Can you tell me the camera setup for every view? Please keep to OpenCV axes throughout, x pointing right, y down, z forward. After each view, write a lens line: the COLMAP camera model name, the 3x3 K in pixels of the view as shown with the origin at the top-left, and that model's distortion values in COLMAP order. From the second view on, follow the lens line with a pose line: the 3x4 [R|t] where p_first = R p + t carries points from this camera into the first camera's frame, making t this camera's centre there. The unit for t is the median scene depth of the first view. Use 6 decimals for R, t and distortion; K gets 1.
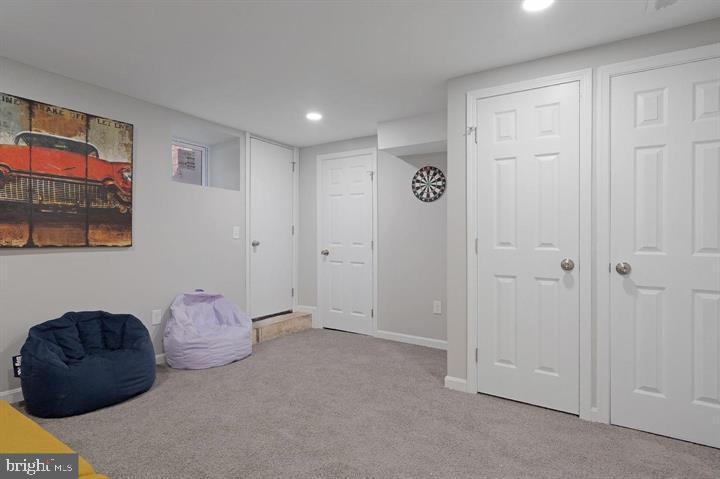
lens RADIAL K [[375.5, 0, 357.8], [0, 375.5, 236.1], [0, 0, 1]] dist [0.000072, 0.000111]
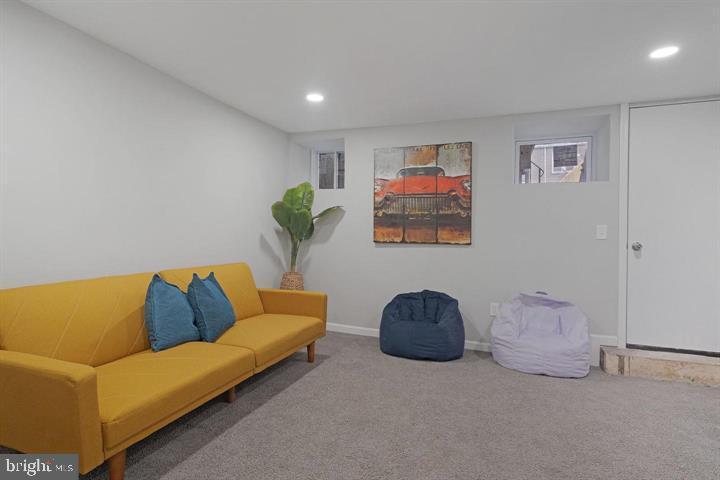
lens RADIAL K [[375.5, 0, 358.2], [0, 375.5, 241.2], [0, 0, 1]] dist [0.000072, 0.000111]
pose [[0.213507, 0.007214, -0.976915, 0.509920], [-0.008415, 0.999949, 0.005545, 0.014085], [0.976905, 0.007037, 0.213557, 0.421030]]
